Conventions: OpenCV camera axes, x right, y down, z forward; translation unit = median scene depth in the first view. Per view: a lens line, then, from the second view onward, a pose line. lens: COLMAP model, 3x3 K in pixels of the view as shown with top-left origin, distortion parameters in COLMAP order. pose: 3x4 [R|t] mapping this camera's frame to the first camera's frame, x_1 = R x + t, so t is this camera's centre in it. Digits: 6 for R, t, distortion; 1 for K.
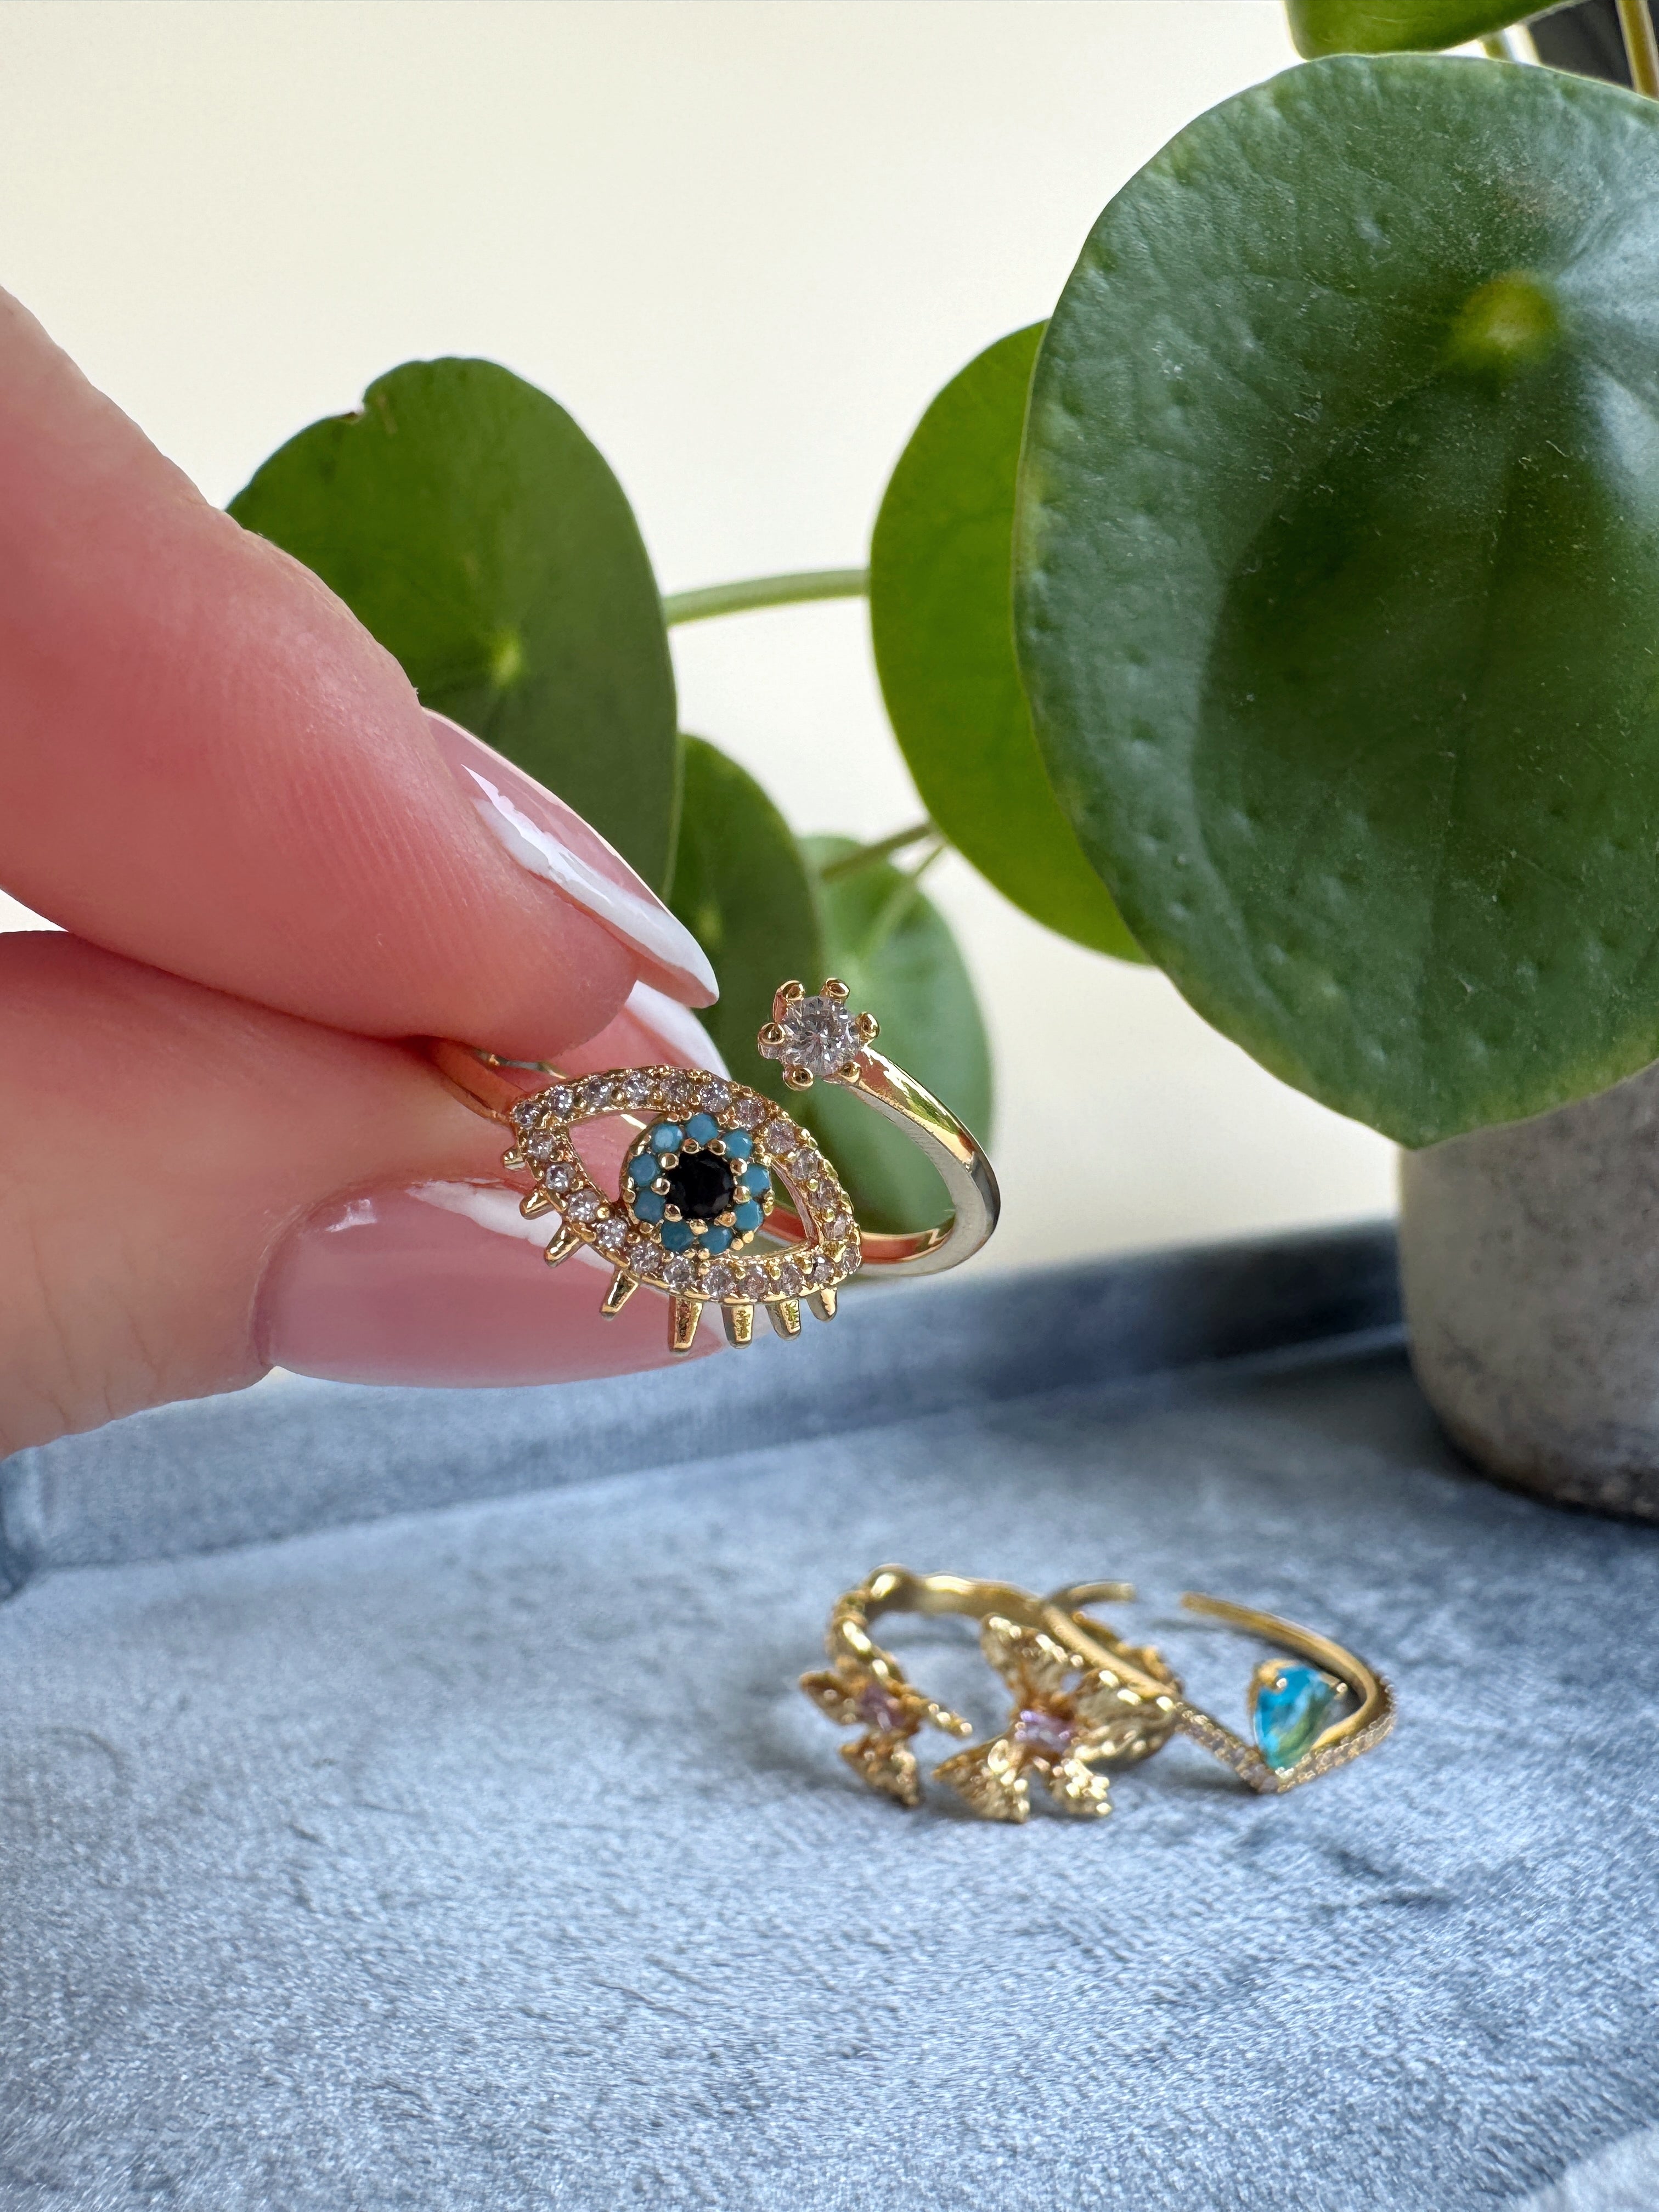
lens RADIAL K [[1662.9, 0, 815.4], [0, 1662.9, 1080.1], [0, 0, 1]] dist [-0.008177, 0.003077]
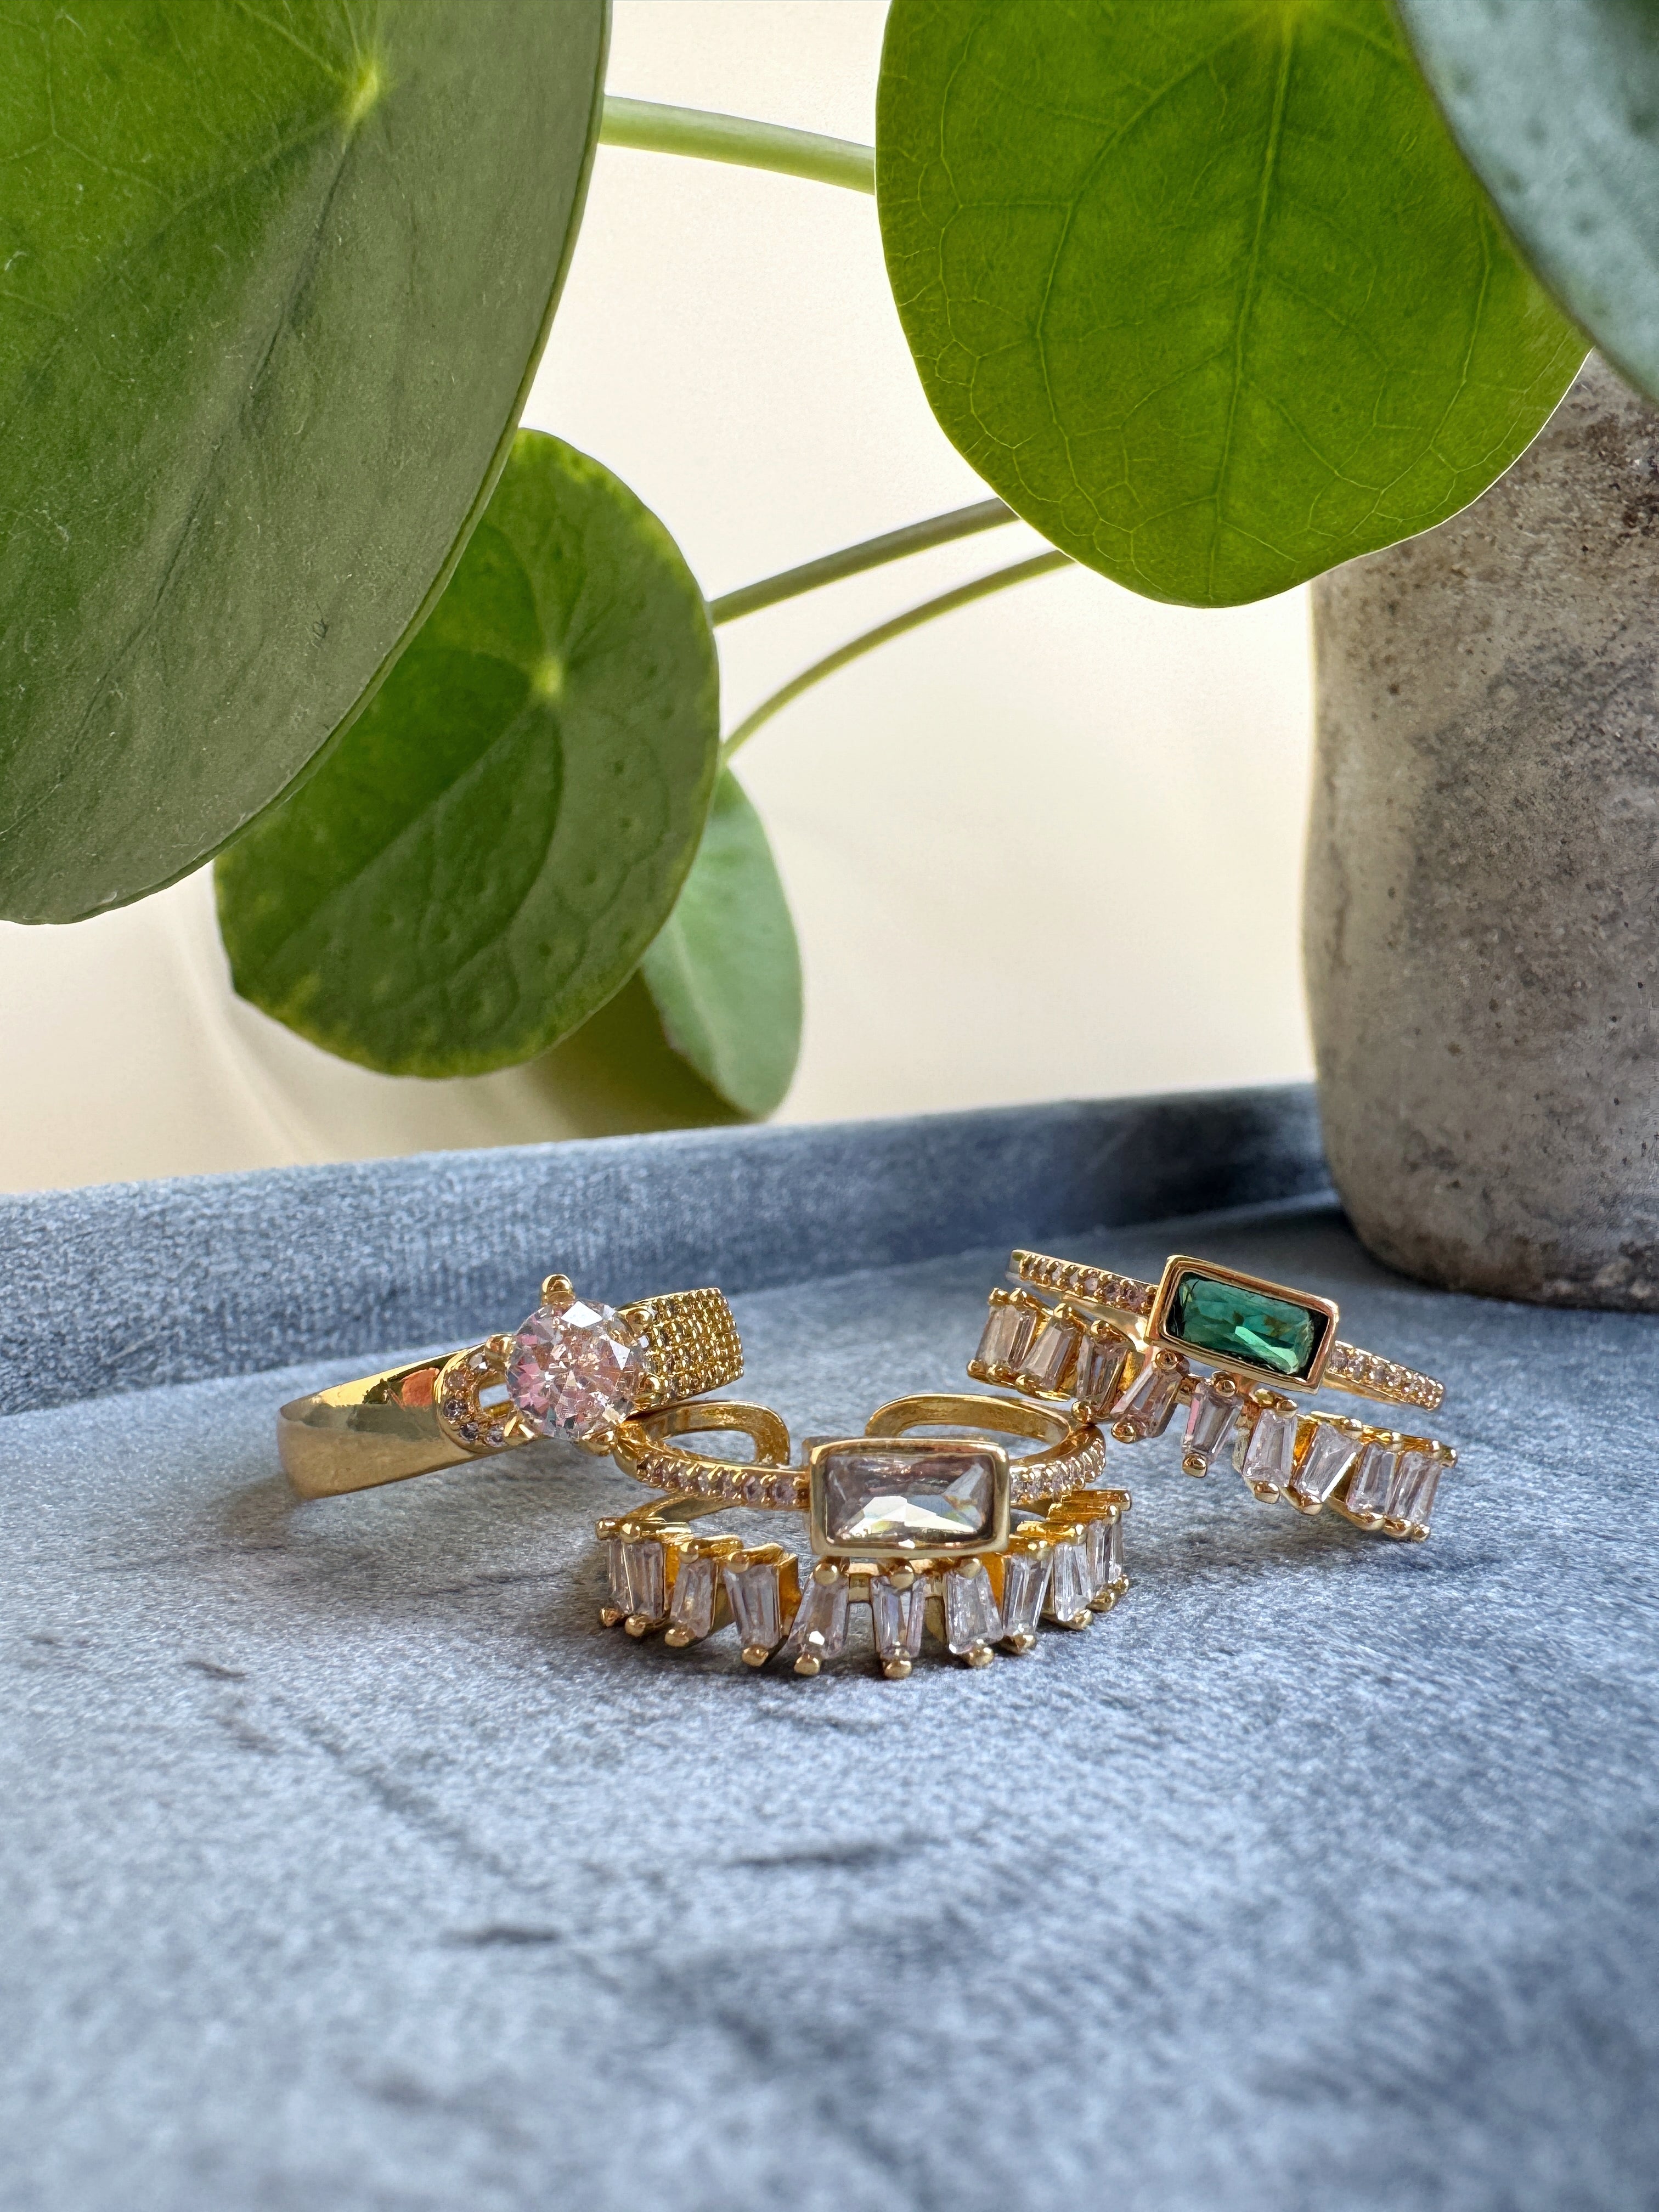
lens RADIAL K [[1662.9, 0, 835.7], [0, 1662.9, 1144.7], [0, 0, 1]] dist [-0.008177, 0.003077]
pose [[0.973556, -0.020246, 0.227551, -0.228708], [0.023591, 0.999650, -0.011990, 0.272145], [-0.227228, 0.017041, 0.973692, 0.307331]]
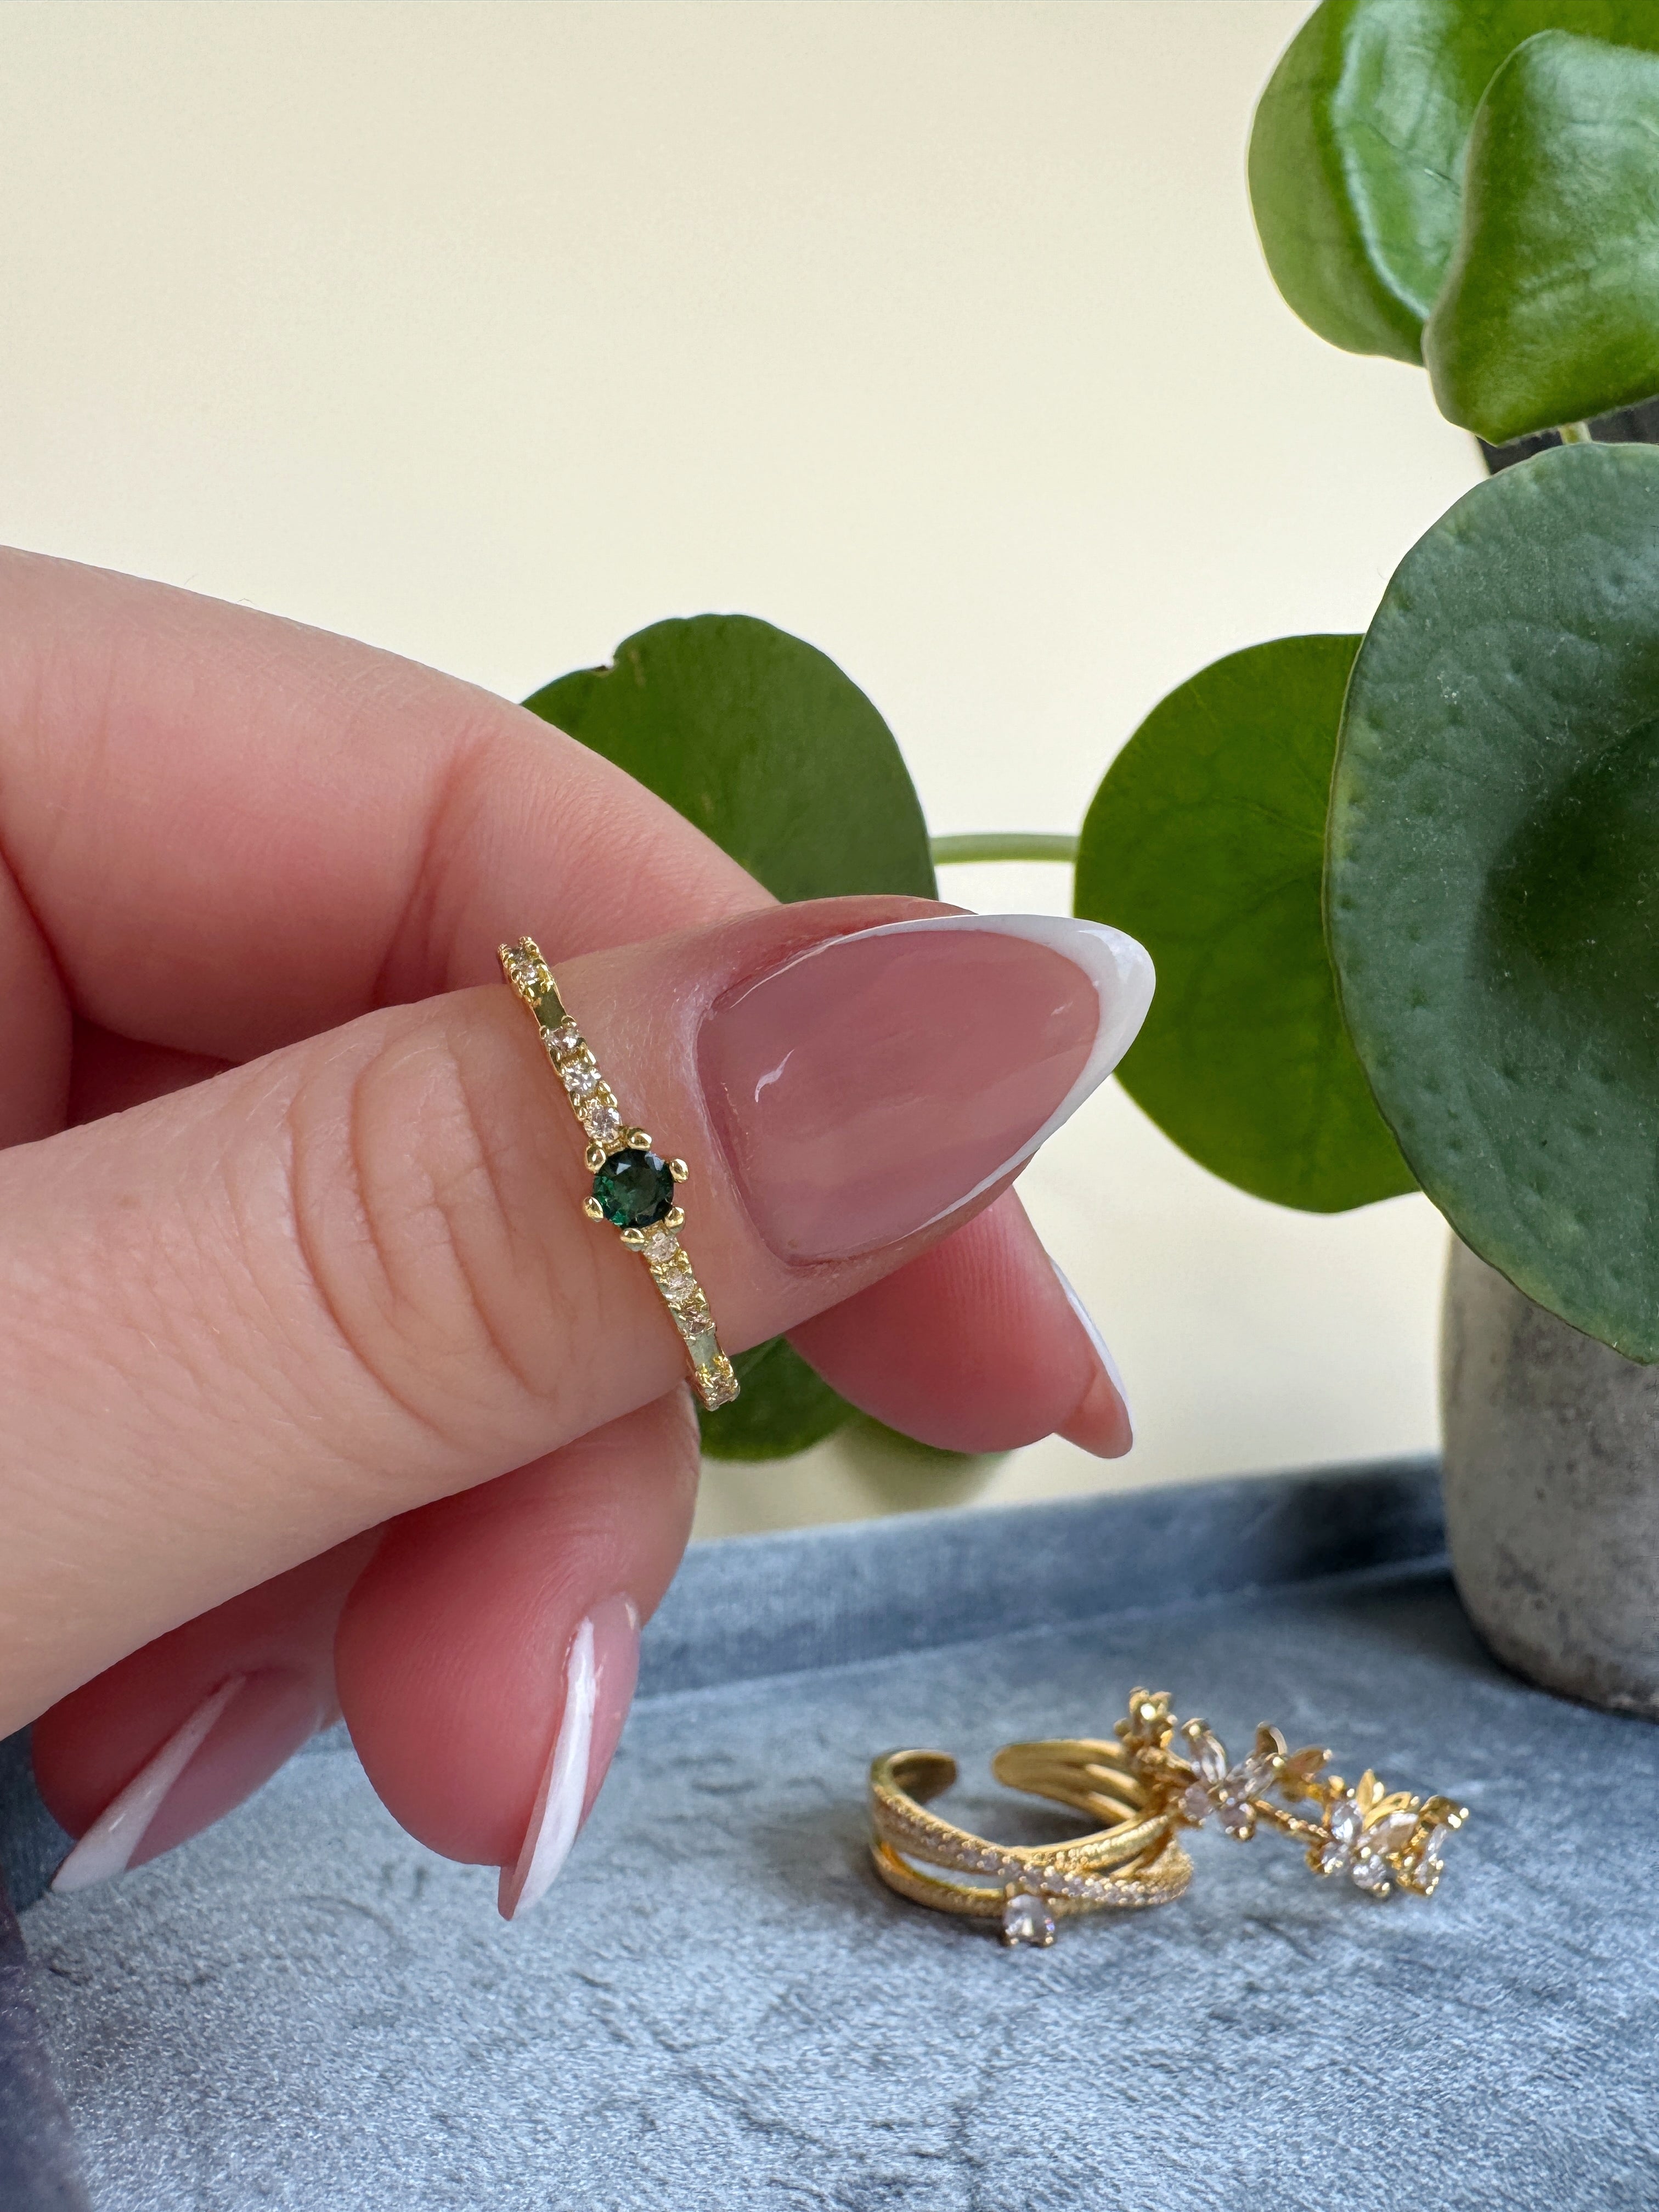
lens RADIAL K [[1662.9, 0, 829.3], [0, 1662.9, 1280.6], [0, 0, 1]] dist [-0.008177, 0.003077]
pose [[0.995463, 0.031874, 0.089653, -0.286263], [-0.028573, 0.998874, -0.037863, 0.040925], [-0.090759, 0.035130, 0.995253, -0.101900]]
